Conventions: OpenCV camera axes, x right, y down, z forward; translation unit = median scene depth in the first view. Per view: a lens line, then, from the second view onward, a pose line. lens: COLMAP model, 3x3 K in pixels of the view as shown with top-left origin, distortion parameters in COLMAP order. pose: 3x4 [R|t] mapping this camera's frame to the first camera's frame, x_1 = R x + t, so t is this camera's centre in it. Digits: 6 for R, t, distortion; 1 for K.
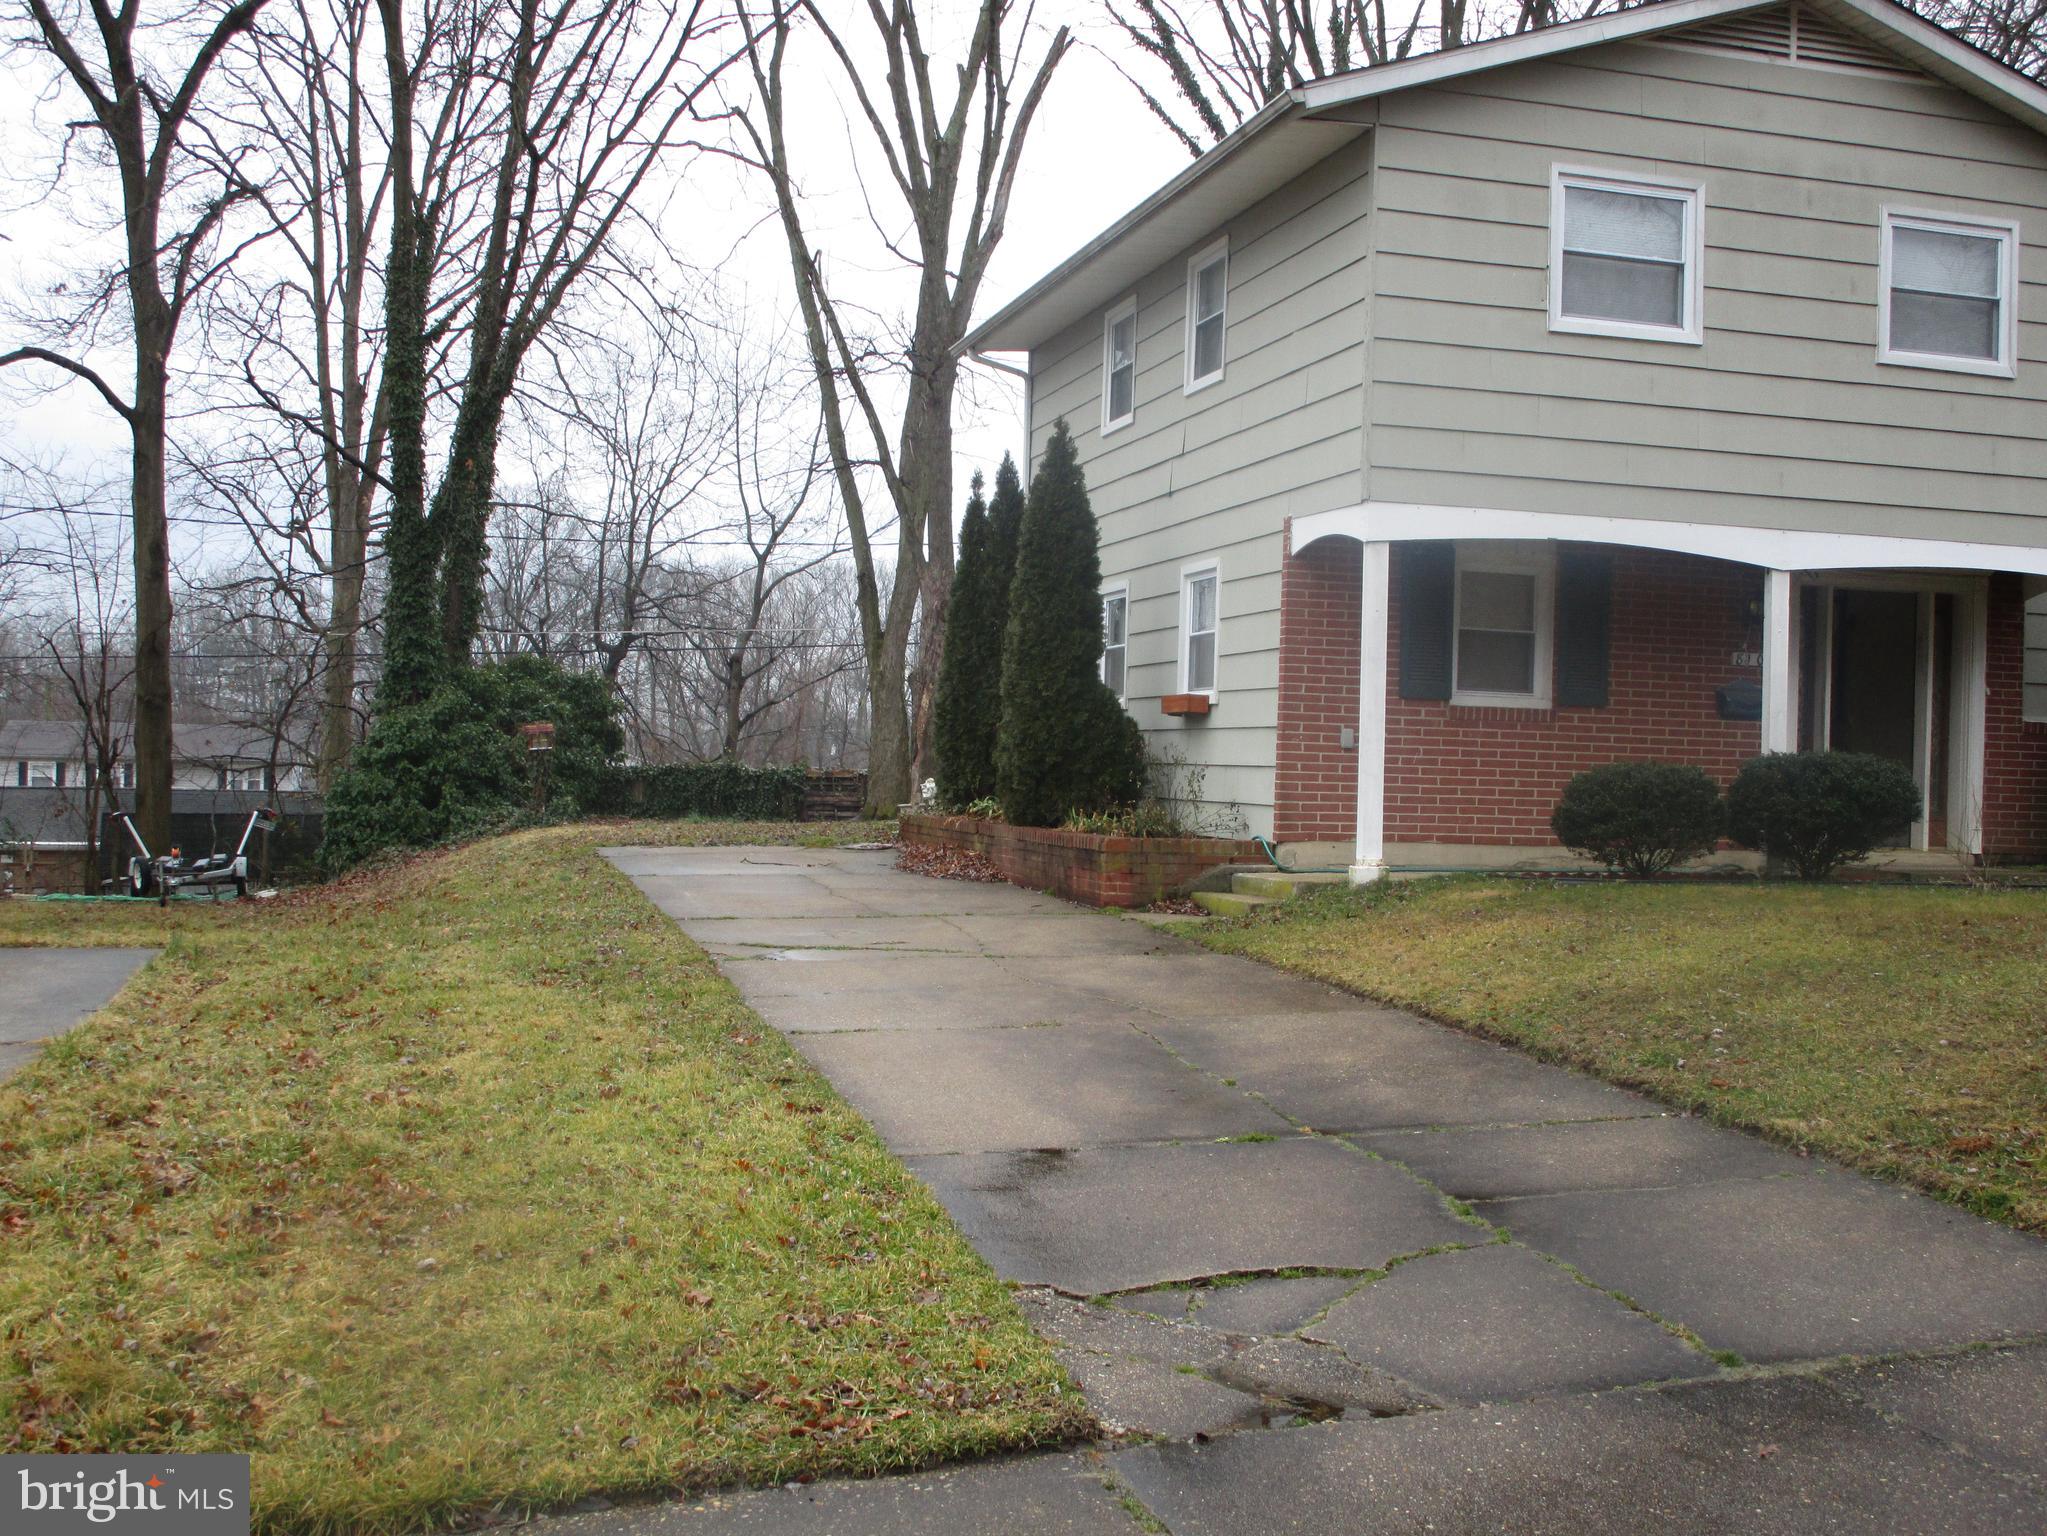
lens RADIAL K [[2111.1, 0, 1006.1], [0, 2111.1, 768.1], [0, 0, 1]] dist [-0.042657, 0.035657]
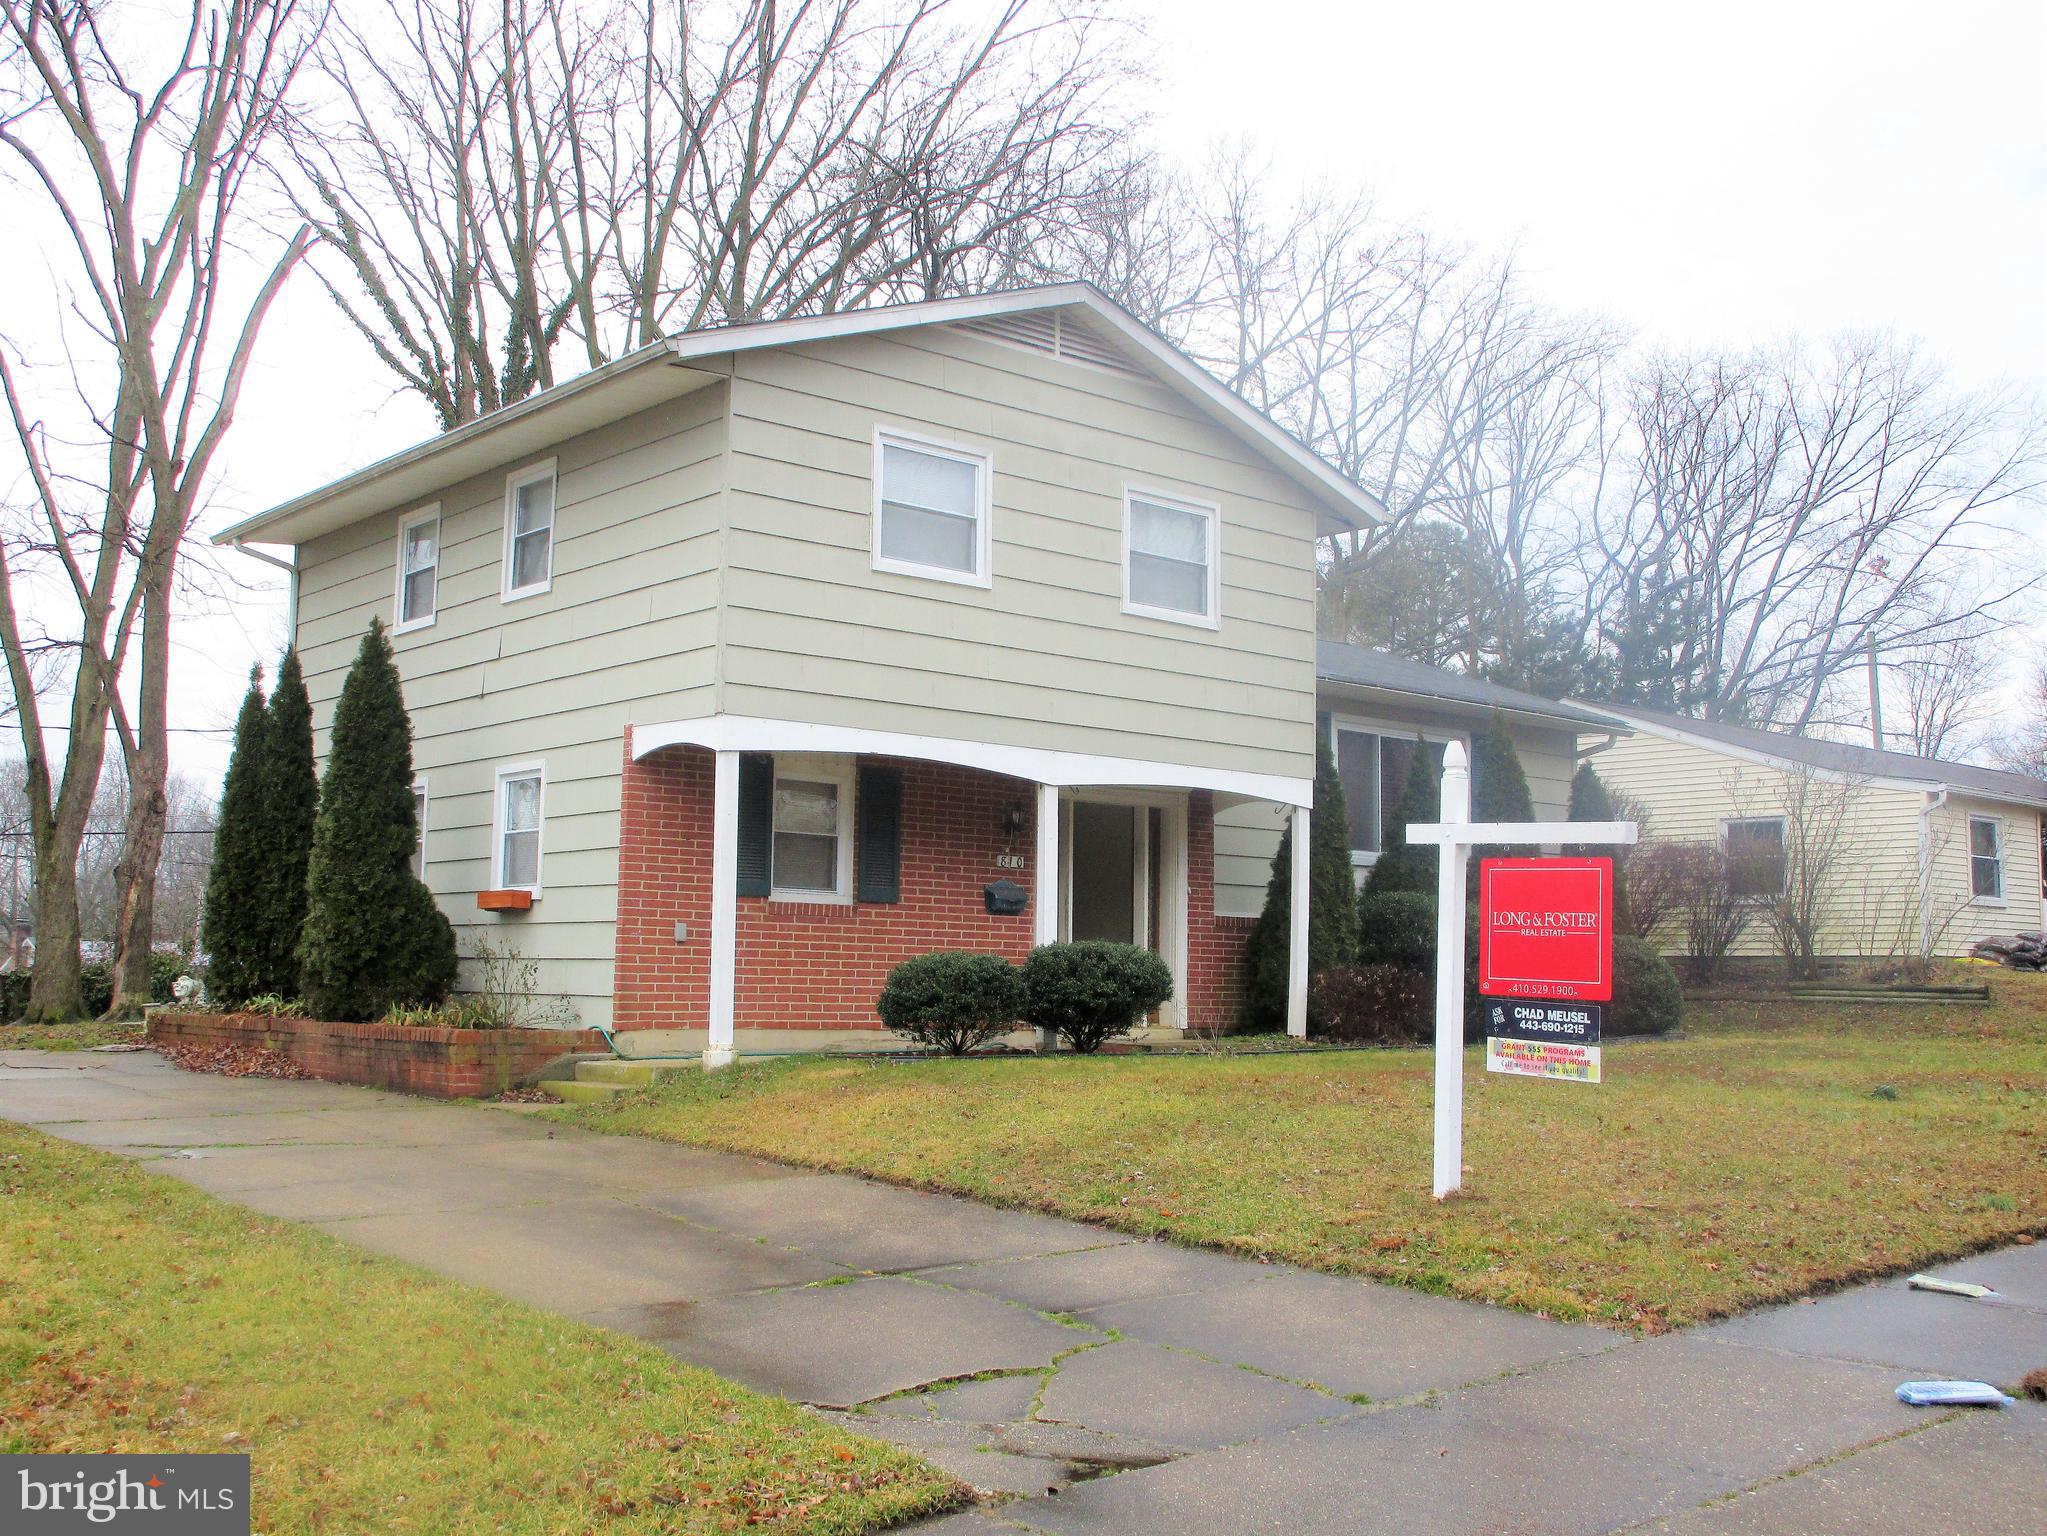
lens RADIAL K [[2111.1, 0, 1006.1], [0, 2111.1, 768.1], [0, 0, 1]] dist [-0.042657, 0.035657]
pose [[0.907294, 0.028844, 0.419506, -0.141303], [0.010508, 0.995778, -0.091193, 0.002366], [-0.420365, 0.087147, 0.903160, -0.043143]]
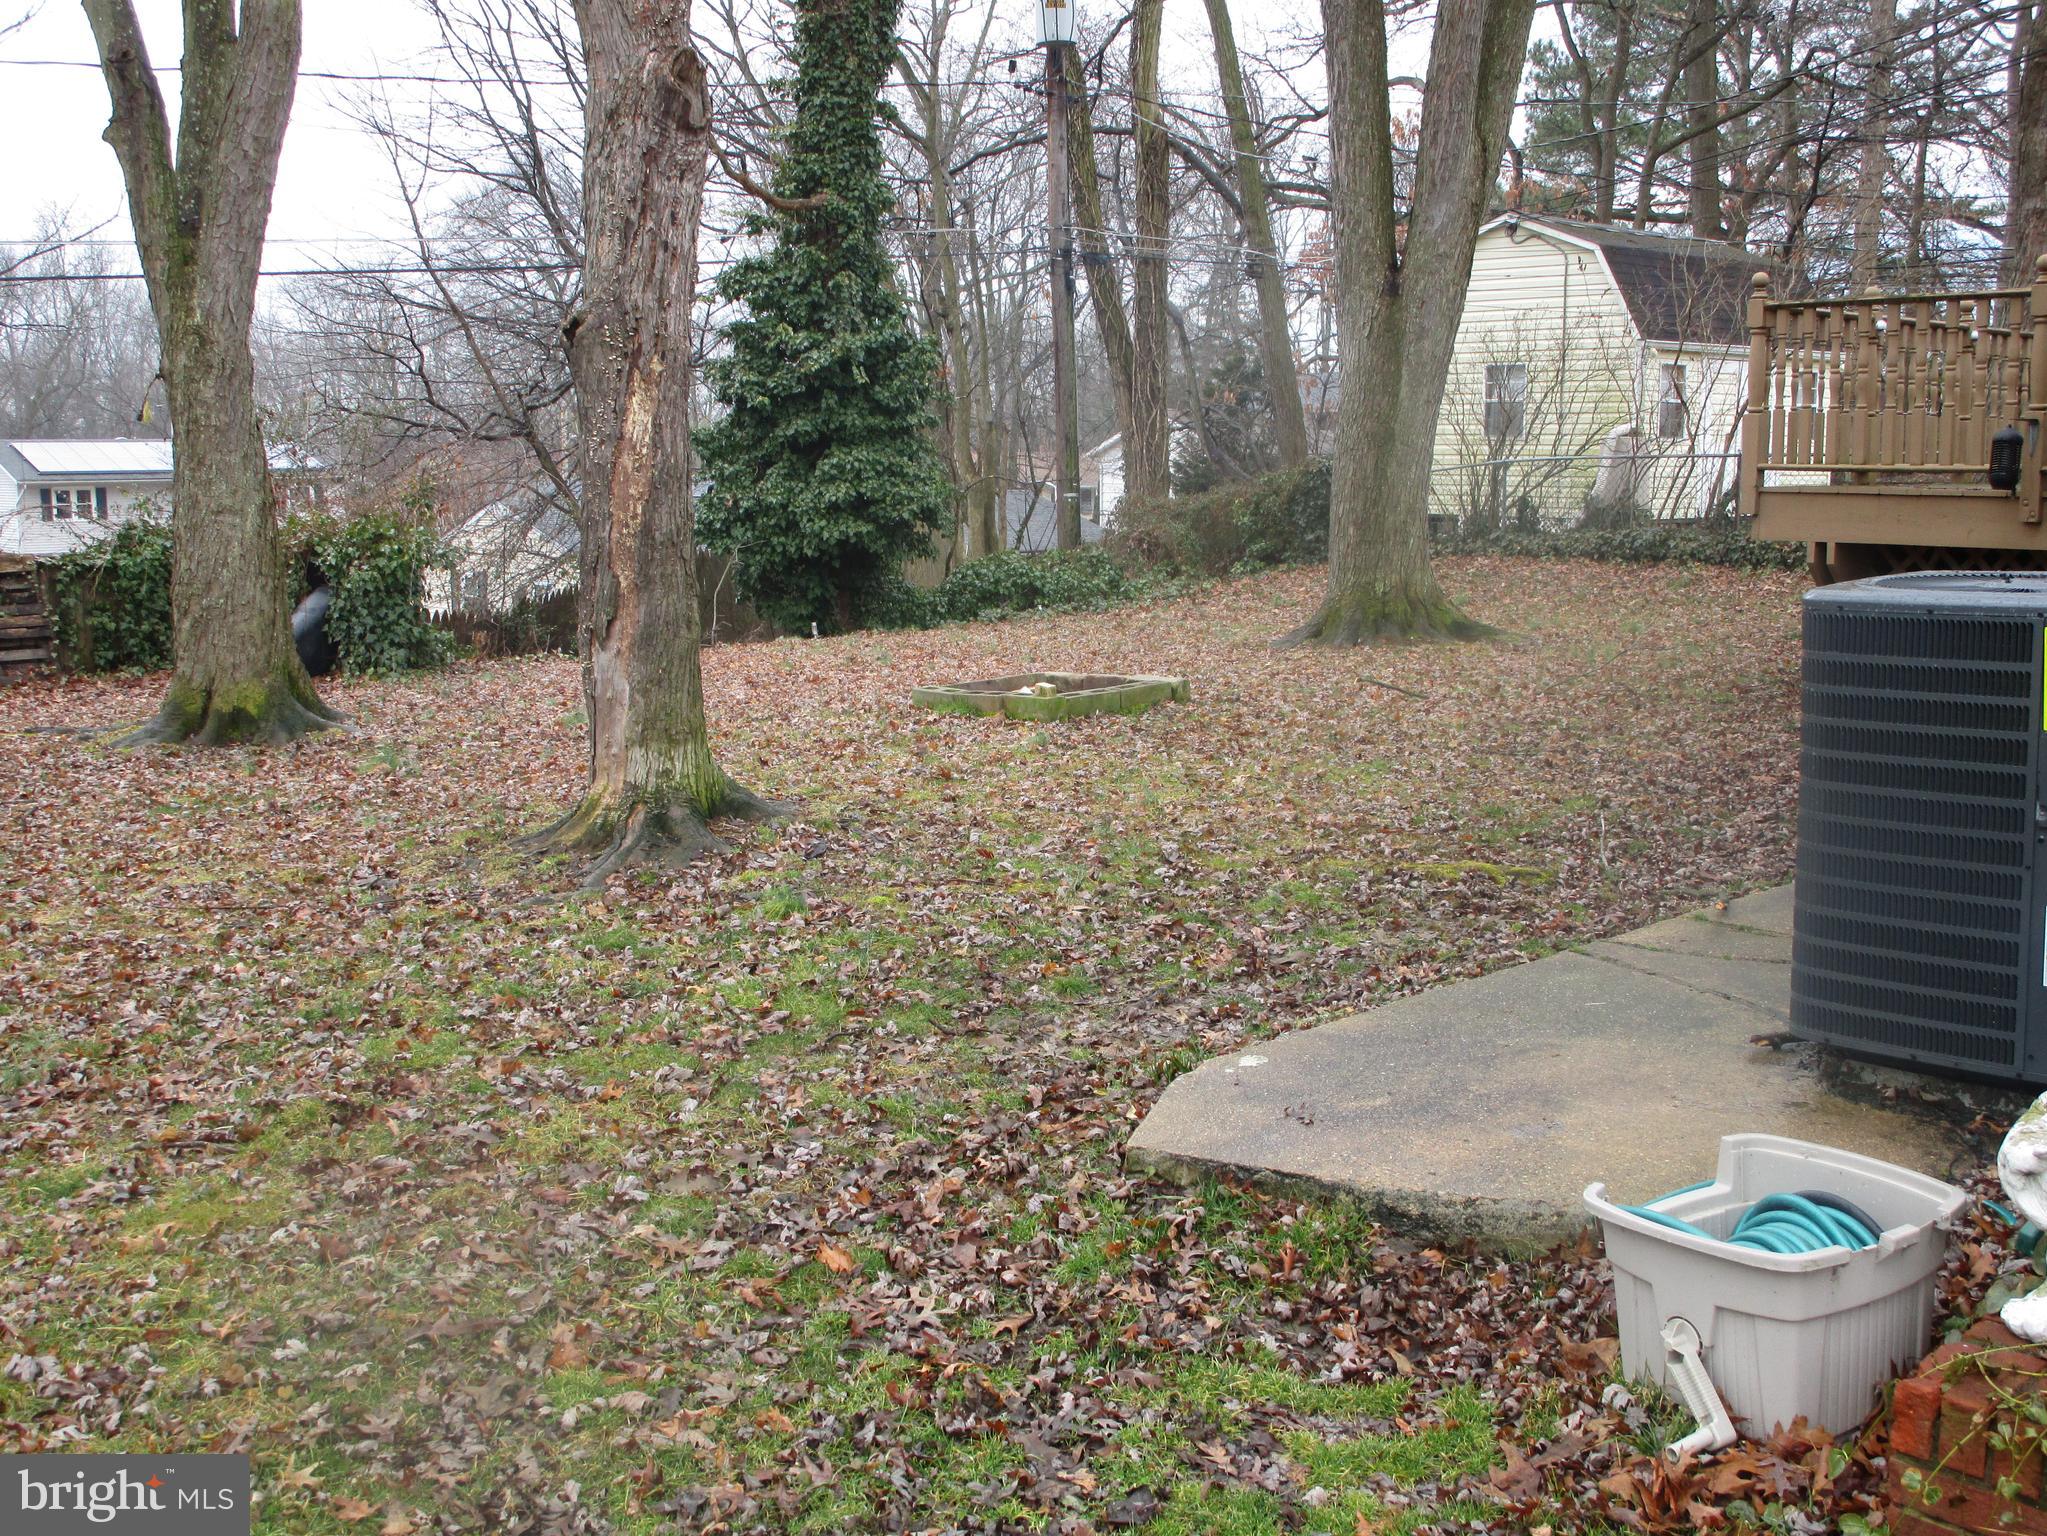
lens RADIAL K [[2111.1, 0, 1006.1], [0, 2111.1, 768.1], [0, 0, 1]] dist [-0.042657, 0.035657]
pose [[0.892569, -0.101002, 0.439454, -0.216803], [0.031559, 0.986194, 0.162562, -0.053237], [-0.449806, -0.131229, 0.883433, 1.288062]]
